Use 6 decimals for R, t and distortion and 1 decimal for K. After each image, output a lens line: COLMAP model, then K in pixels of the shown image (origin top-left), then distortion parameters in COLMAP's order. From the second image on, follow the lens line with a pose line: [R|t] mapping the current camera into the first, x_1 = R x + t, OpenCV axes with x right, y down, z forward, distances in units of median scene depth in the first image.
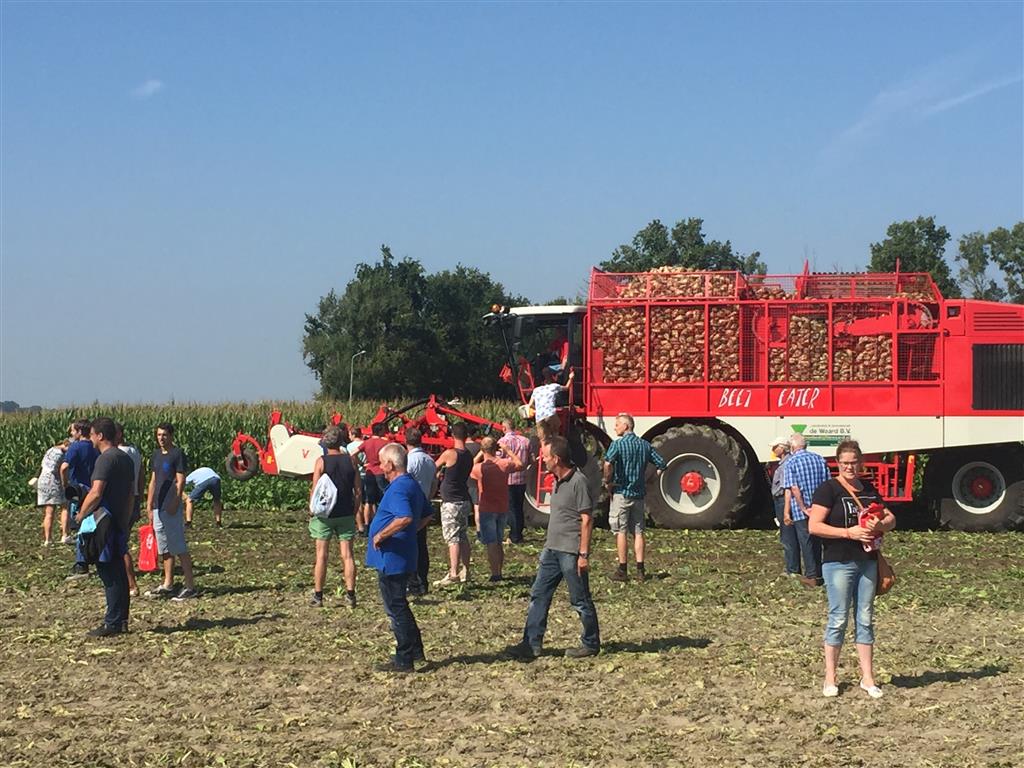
lens RADIAL K [[1898.9, 0, 512.0], [0, 1898.9, 384.0], [0, 0, 1]] dist [0.025074, 0.275610]
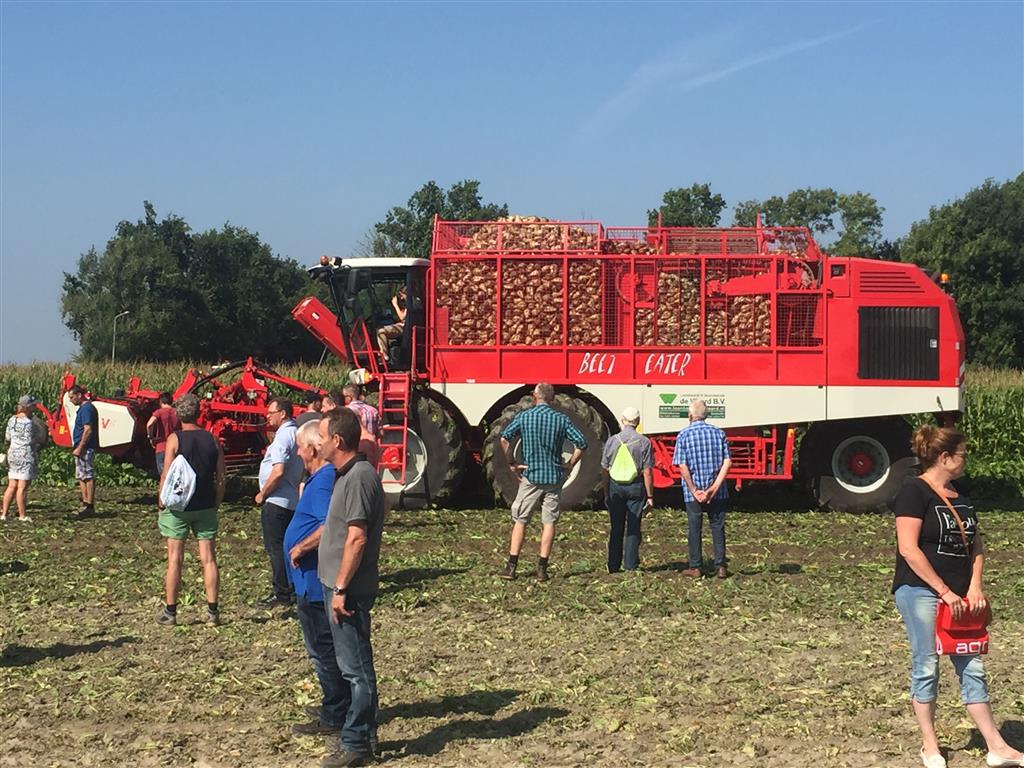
lens RADIAL K [[1898.9, 0, 512.0], [0, 1898.9, 384.0], [0, 0, 1]] dist [0.025074, 0.275610]
pose [[0.991846, 0.008059, 0.127187, -0.036032], [-0.010380, 0.999791, 0.017597, 0.001661], [-0.127019, -0.018774, 0.991723, 0.118091]]
